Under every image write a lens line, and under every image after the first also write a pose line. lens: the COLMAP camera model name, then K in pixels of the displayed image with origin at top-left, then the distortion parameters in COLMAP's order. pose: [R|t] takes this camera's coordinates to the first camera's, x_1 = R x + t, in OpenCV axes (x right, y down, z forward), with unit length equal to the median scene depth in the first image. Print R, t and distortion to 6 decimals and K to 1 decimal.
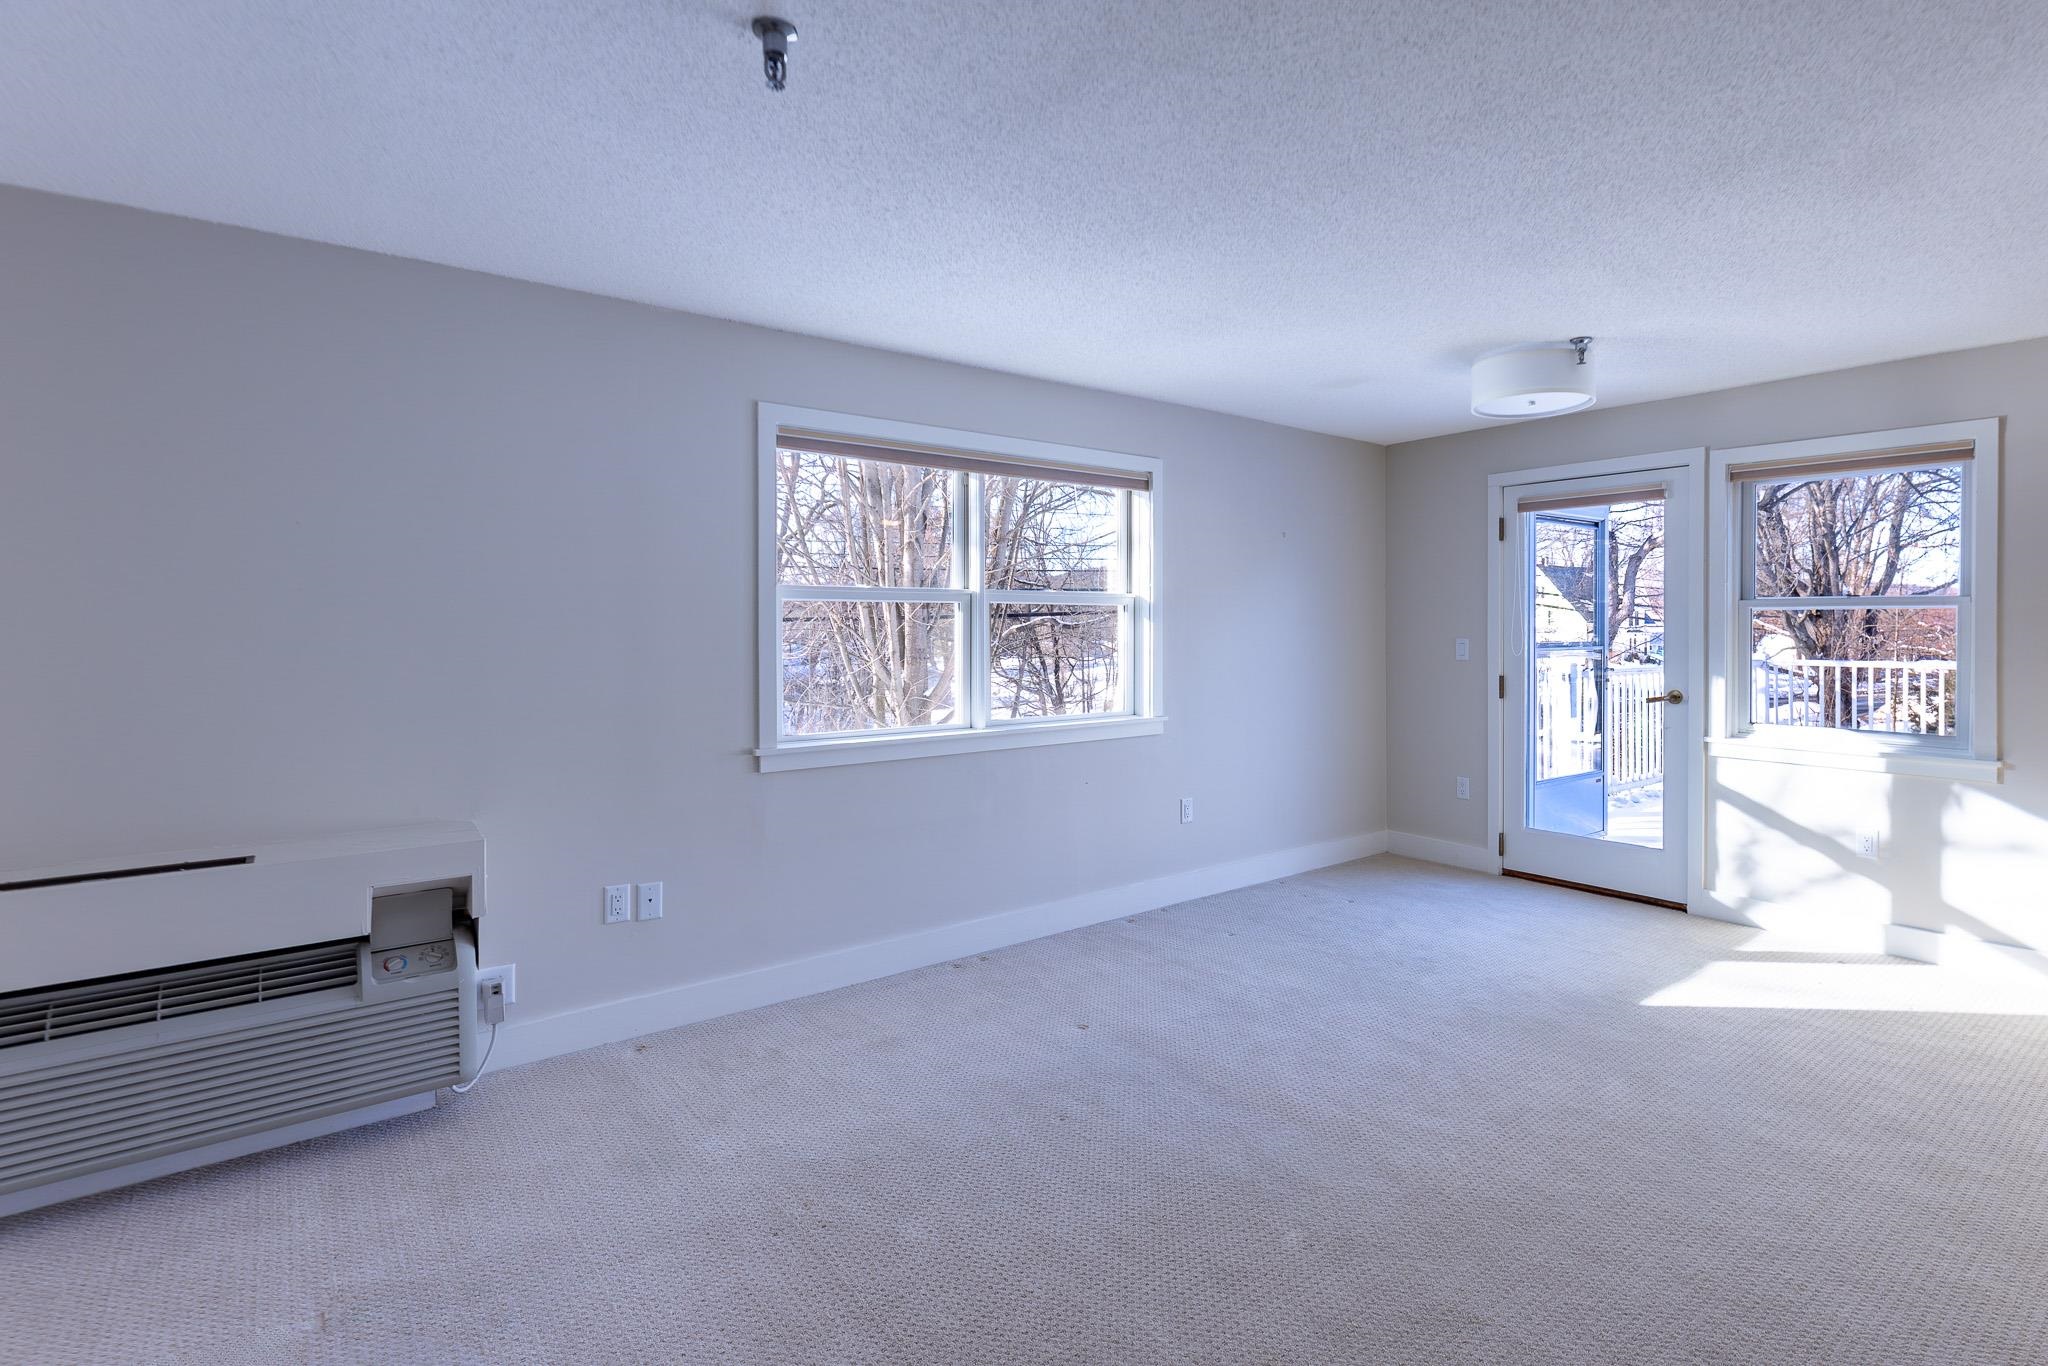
lens RADIAL K [[885.1, 0, 1023.1], [0, 885.1, 633.3], [0, 0, 1]] dist [-0.000214, 0.000055]
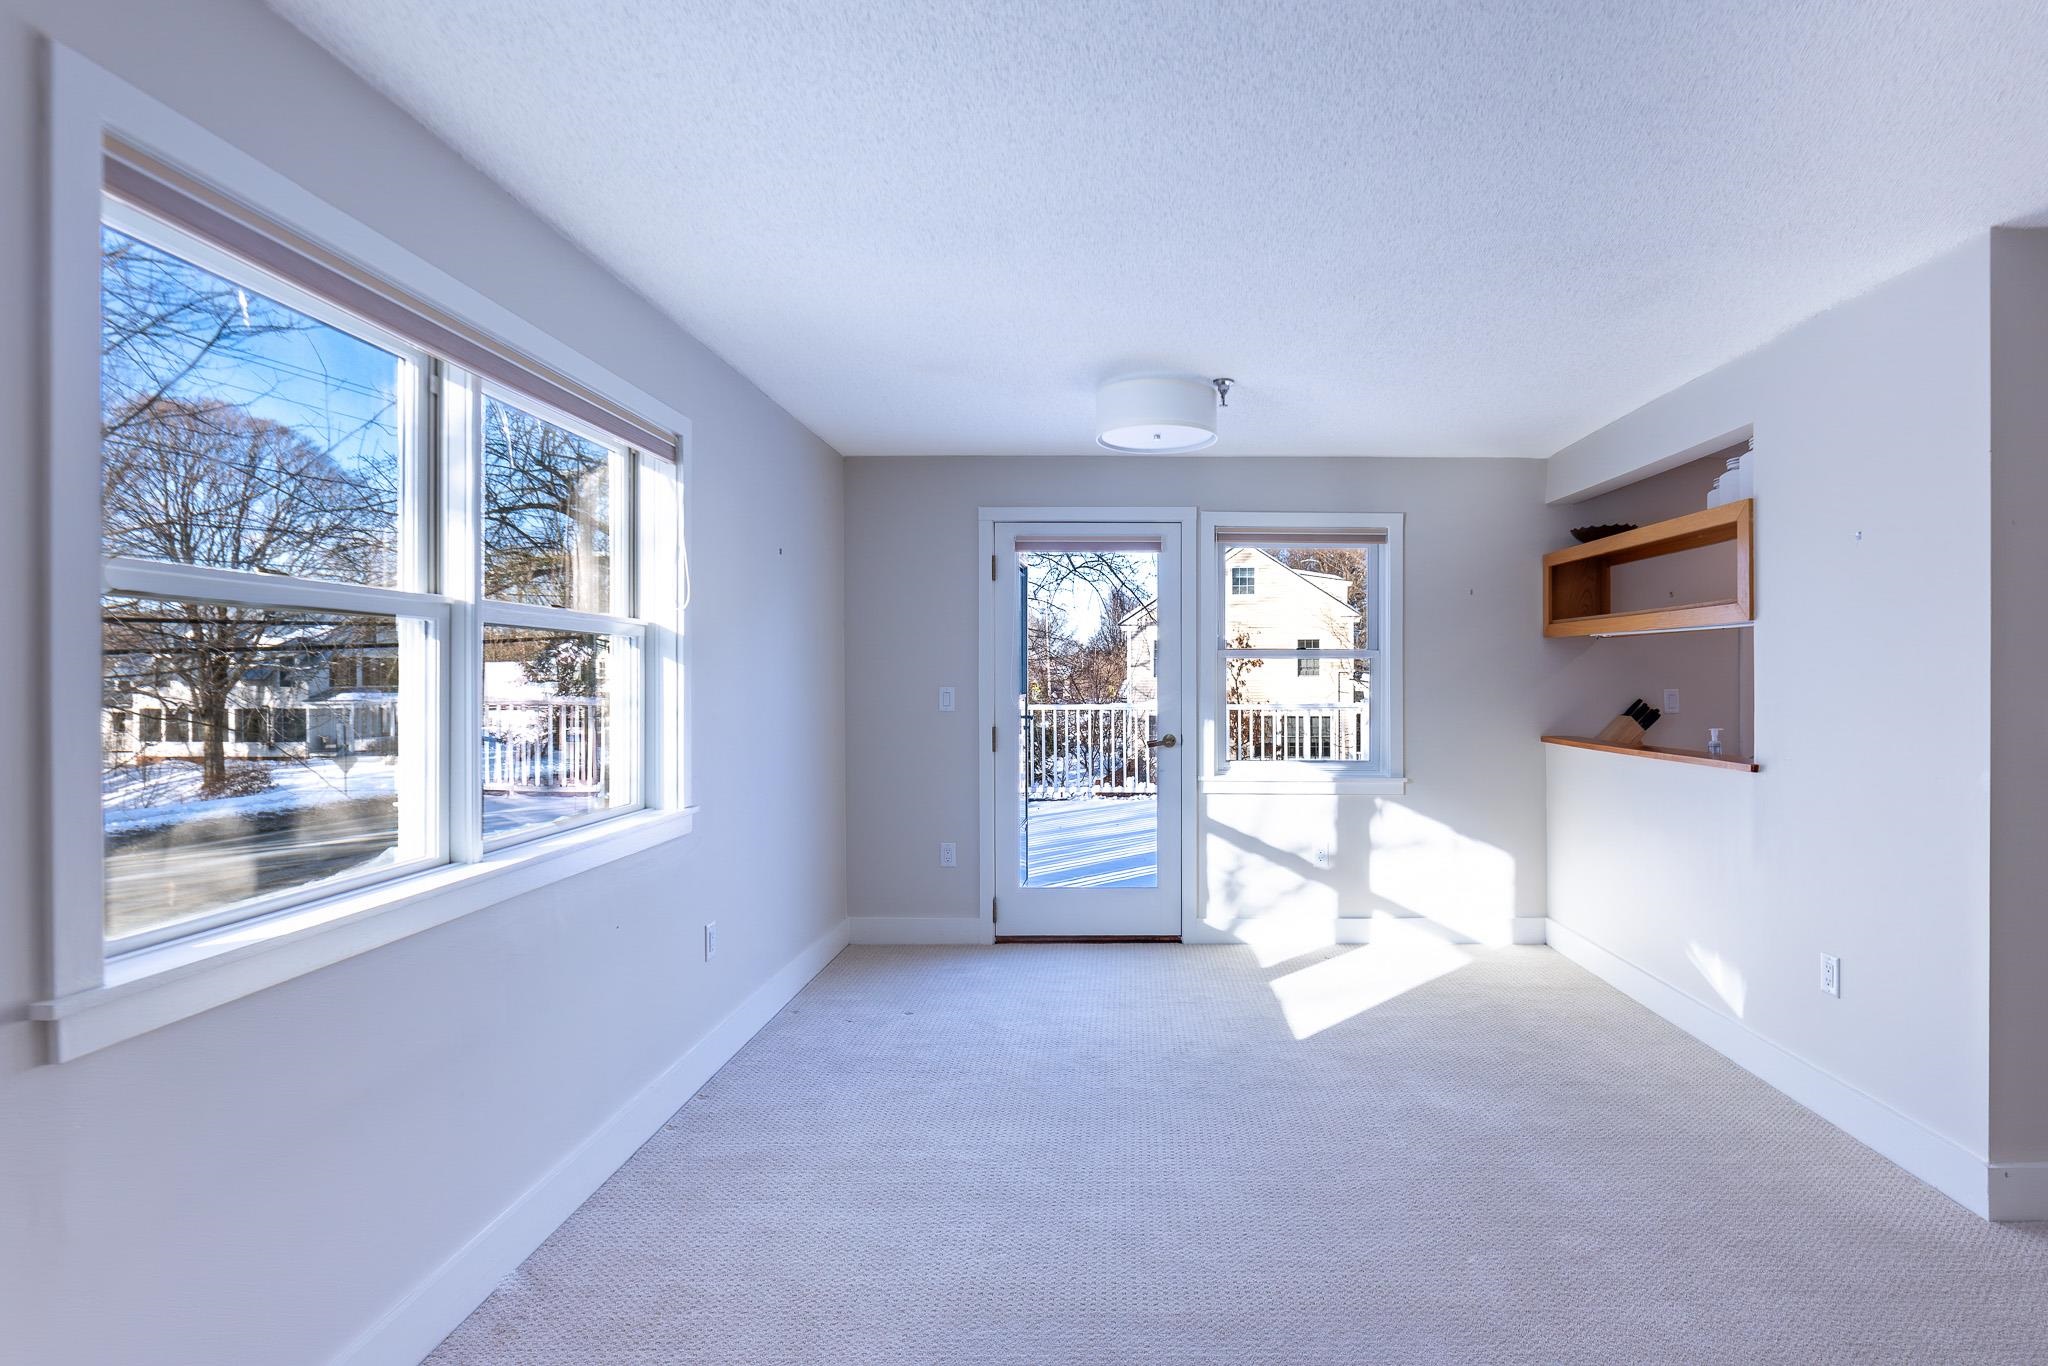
lens RADIAL K [[1018.8, 0, 1024.6], [0, 1018.8, 676.9], [0, 0, 1]] dist [-0.000904, -0.000296]
pose [[0.637627, 0.002622, 0.770341, -0.333246], [0.002608, 0.999981, -0.005562, 0.002662], [-0.770341, 0.005556, 0.637608, 0.389930]]
